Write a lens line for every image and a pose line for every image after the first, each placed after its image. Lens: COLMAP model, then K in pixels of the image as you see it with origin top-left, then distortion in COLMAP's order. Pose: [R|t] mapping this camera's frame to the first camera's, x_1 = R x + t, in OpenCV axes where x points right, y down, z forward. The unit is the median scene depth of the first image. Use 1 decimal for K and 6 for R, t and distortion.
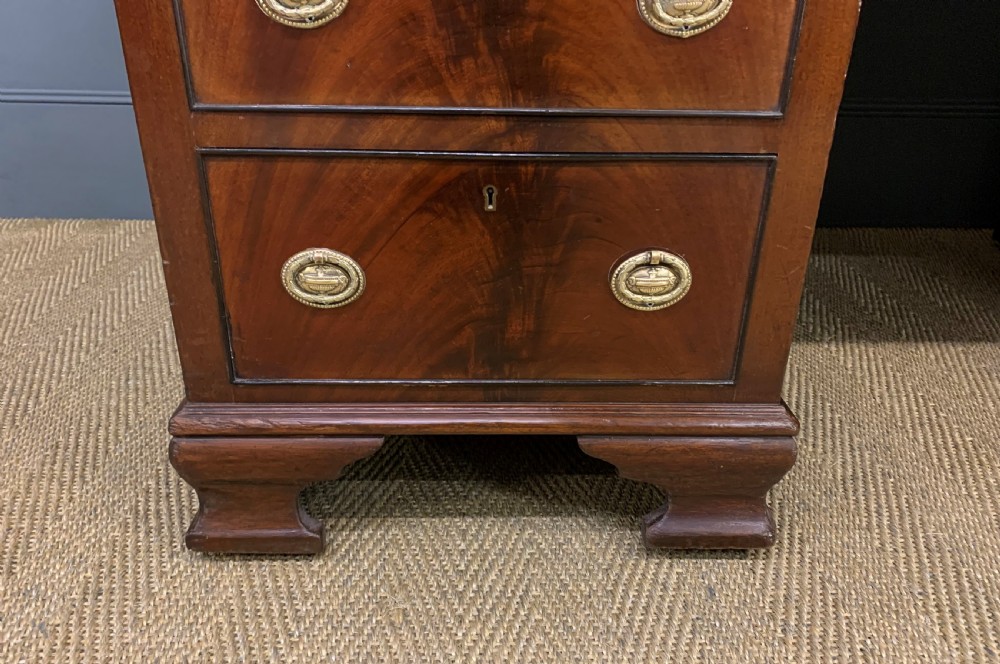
lens RADIAL K [[824.8, 0, 509.2], [0, 824.8, 374.5], [0, 0, 1]] dist [0.048919, -0.028481]
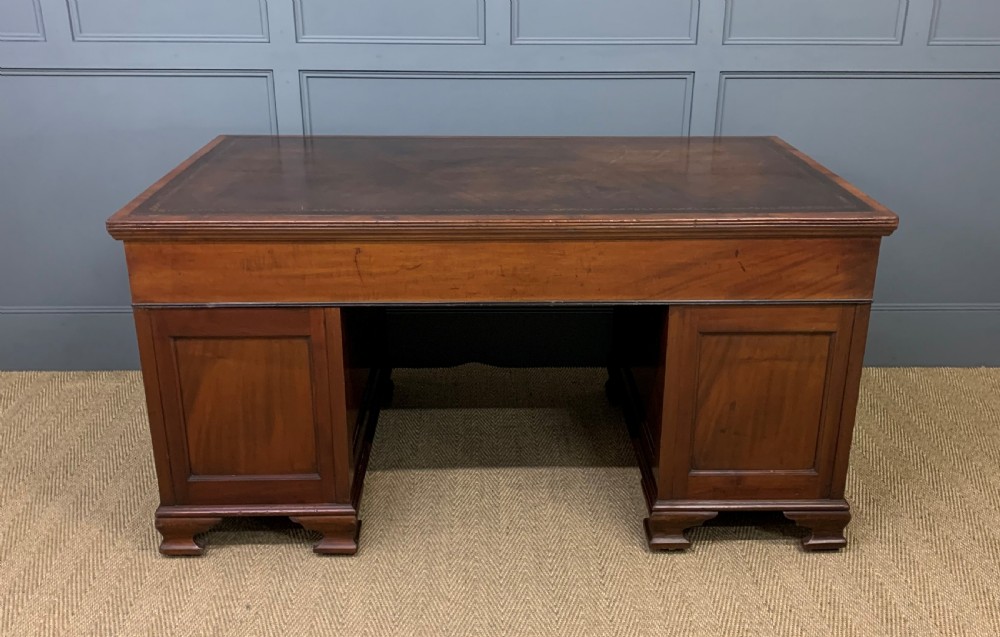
lens RADIAL K [[958.4, 0, 510.0], [0, 958.4, 295.2], [0, 0, 1]] dist [0.014543, 0.000000]
pose [[0.999931, -0.010473, 0.005399, 0.927276], [0.010999, 0.993983, -0.108979, -0.298086], [-0.004225, 0.109031, 0.994029, -2.852645]]
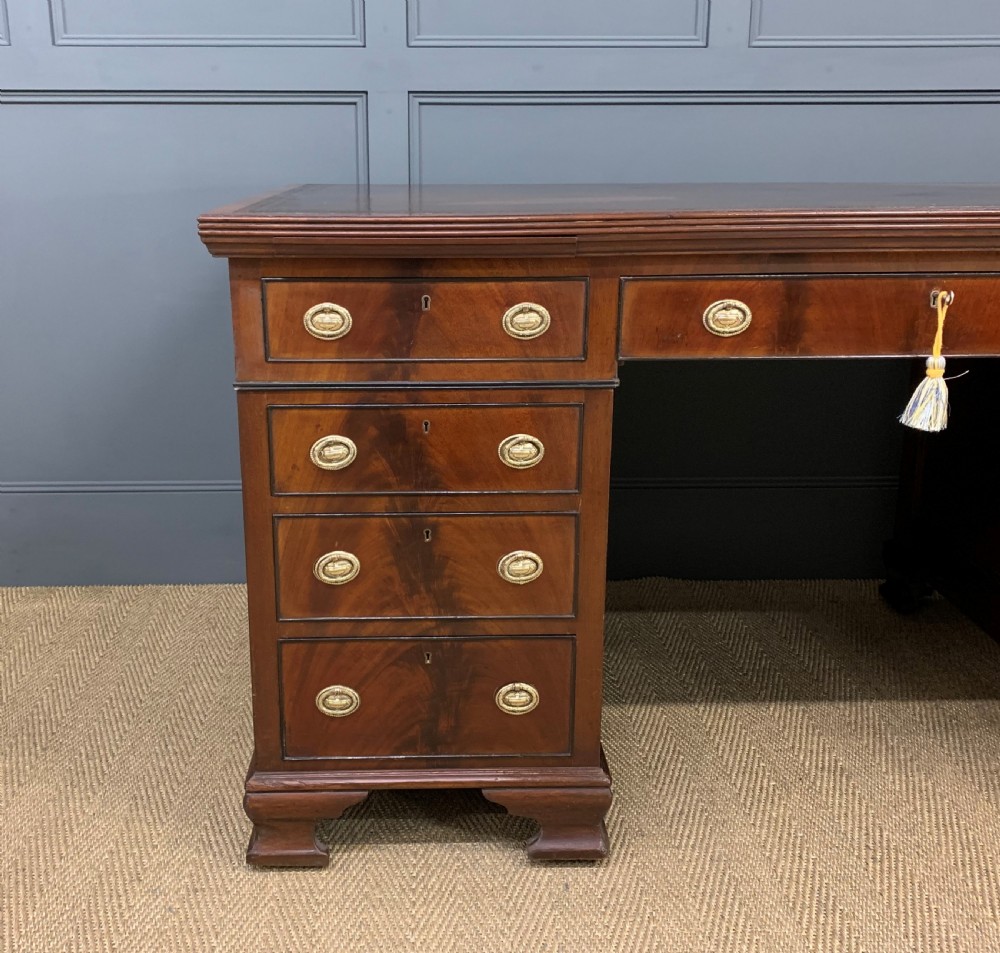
lens RADIAL K [[1148.0, 0, 452.8], [0, 1148.0, 439.1], [0, 0, 1]] dist [0.047479, 0.000000]
pose [[0.999677, -0.018740, -0.017186, 0.078841], [0.014894, 0.979359, -0.201580, -0.153400], [0.020609, 0.201259, 0.979321, -1.494053]]
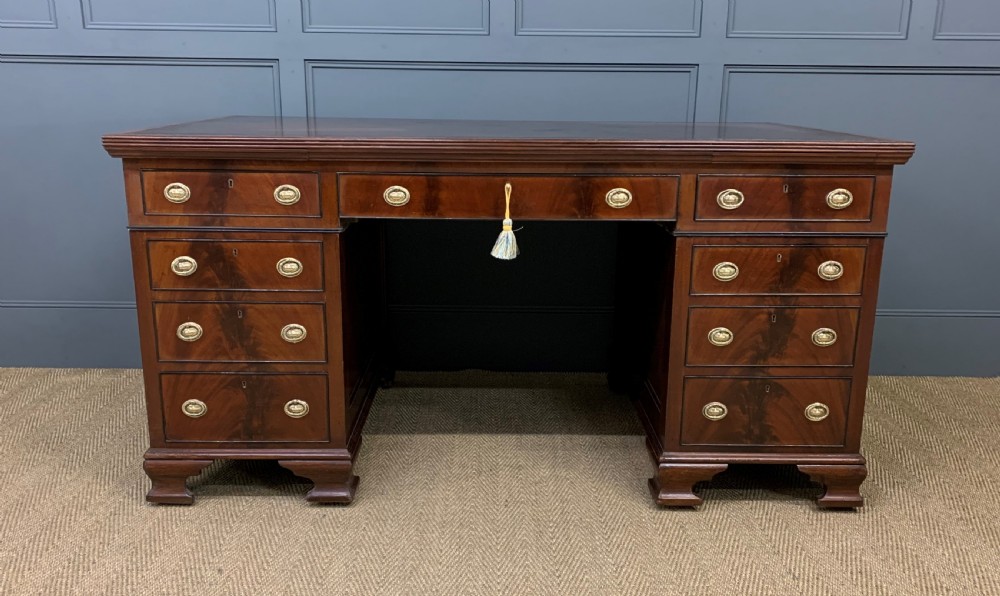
lens RADIAL K [[886.6, 0, 499.5], [0, 886.6, 307.1], [0, 0, 1]] dist [0.028643, -0.041434]
pose [[0.999921, -0.001024, -0.012522, 0.946913], [-0.001554, 0.978951, -0.204089, 0.192462], [0.012467, 0.204092, 0.978872, -2.315584]]
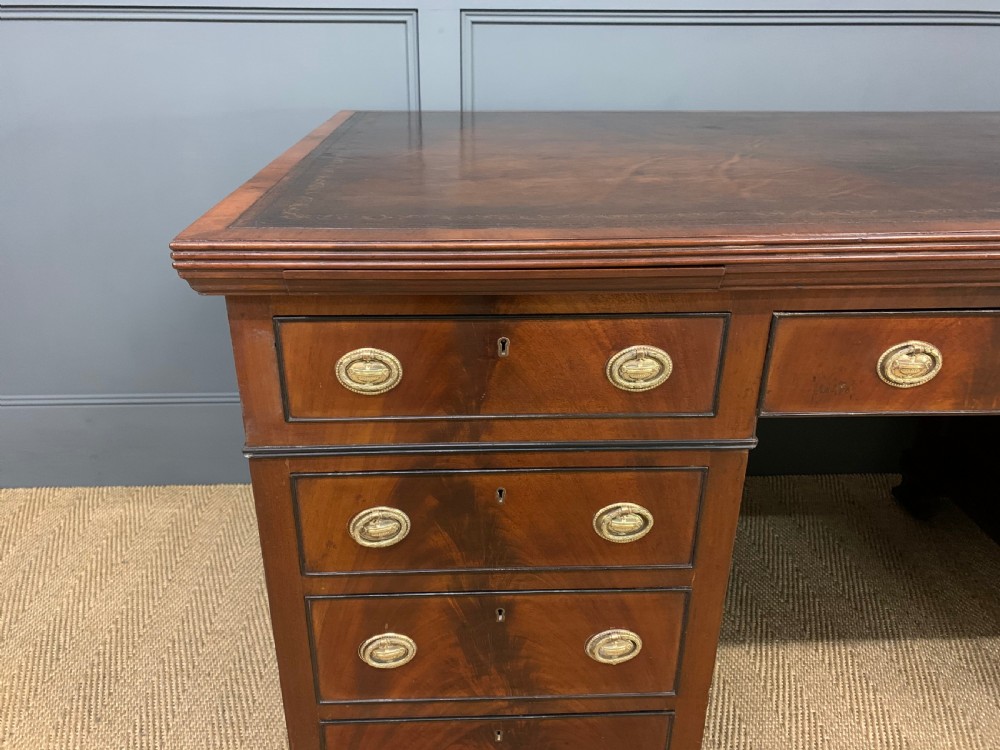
lens RADIAL K [[815.4, 0, 499.5], [0, 815.4, 372.8], [0, 0, 1]] dist [-0.002638, 0.025526]
pose [[0.999842, -0.017637, 0.002000, -0.010884], [0.017718, 0.998423, -0.053266, -0.739179], [-0.001058, 0.053293, 0.998578, -0.548067]]
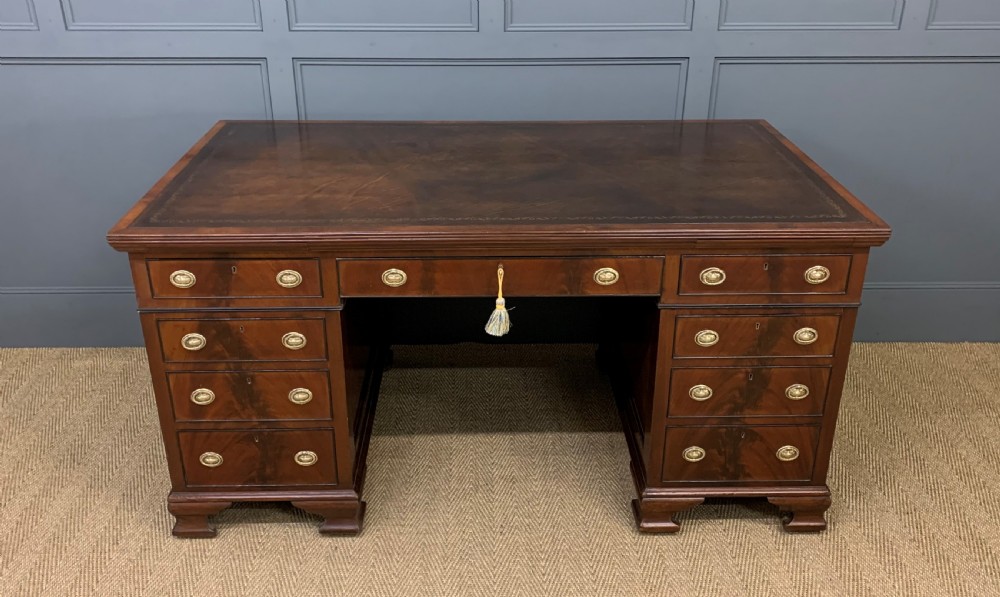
lens RADIAL K [[886.6, 0, 496.2], [0, 886.6, 283.0], [0, 0, 1]] dist [0.028643, -0.041434]
pose [[0.999912, -0.011350, -0.006797, 0.944477], [0.011113, 0.999363, -0.033911, -0.670177], [0.007177, 0.033832, 0.999402, -2.590951]]
